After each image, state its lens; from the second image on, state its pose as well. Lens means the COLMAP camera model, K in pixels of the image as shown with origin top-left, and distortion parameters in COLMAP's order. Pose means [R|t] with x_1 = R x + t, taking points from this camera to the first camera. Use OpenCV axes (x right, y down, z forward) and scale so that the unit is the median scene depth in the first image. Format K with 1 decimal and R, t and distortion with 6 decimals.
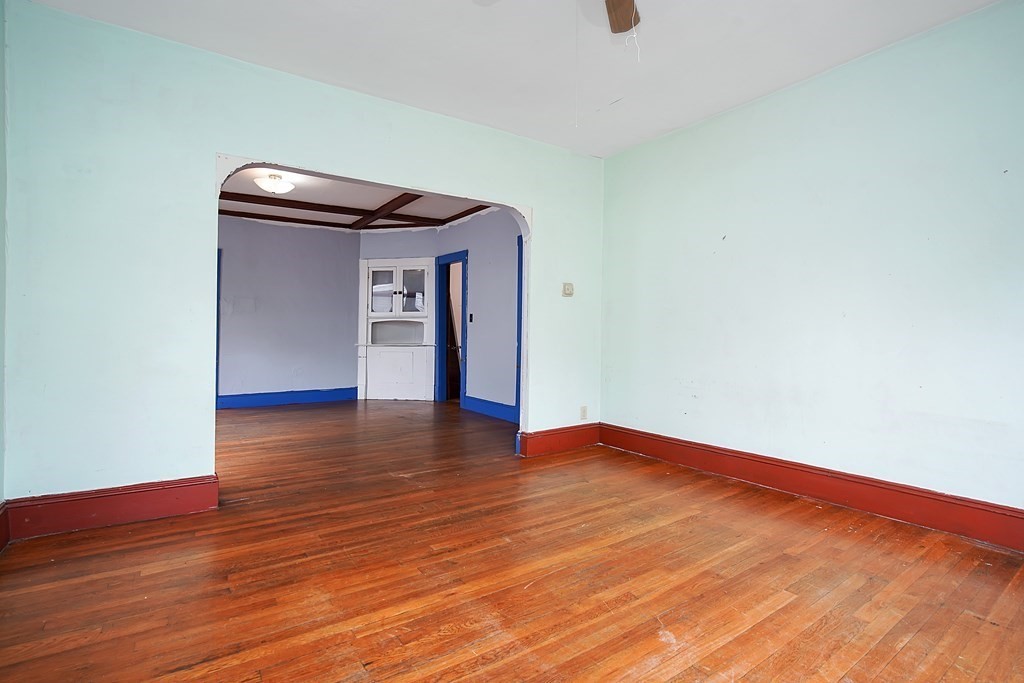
lens RADIAL K [[486.5, 0, 512.0], [0, 486.5, 341.5], [0, 0, 1]] dist [-0.067990, 0.031241]
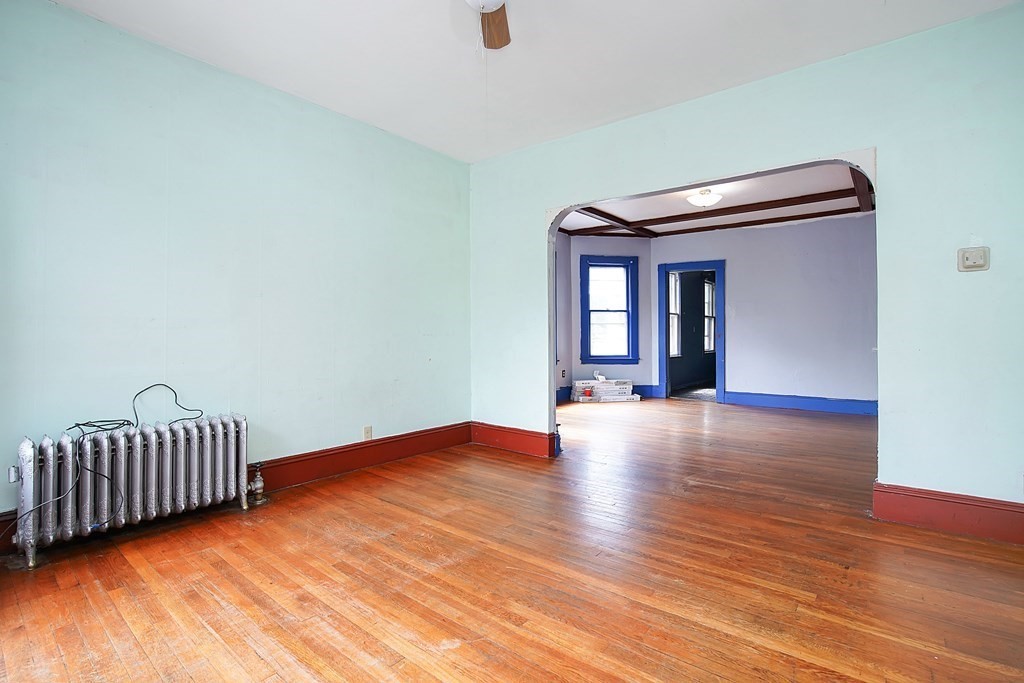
lens RADIAL K [[480.9, 0, 510.0], [0, 480.9, 348.8], [0, 0, 1]] dist [-0.068314, 0.030927]
pose [[0.290234, 0.025102, -0.956627, 1.024132], [-0.013990, 0.999660, 0.021987, -0.009262], [0.956854, 0.007002, 0.290486, 0.665636]]
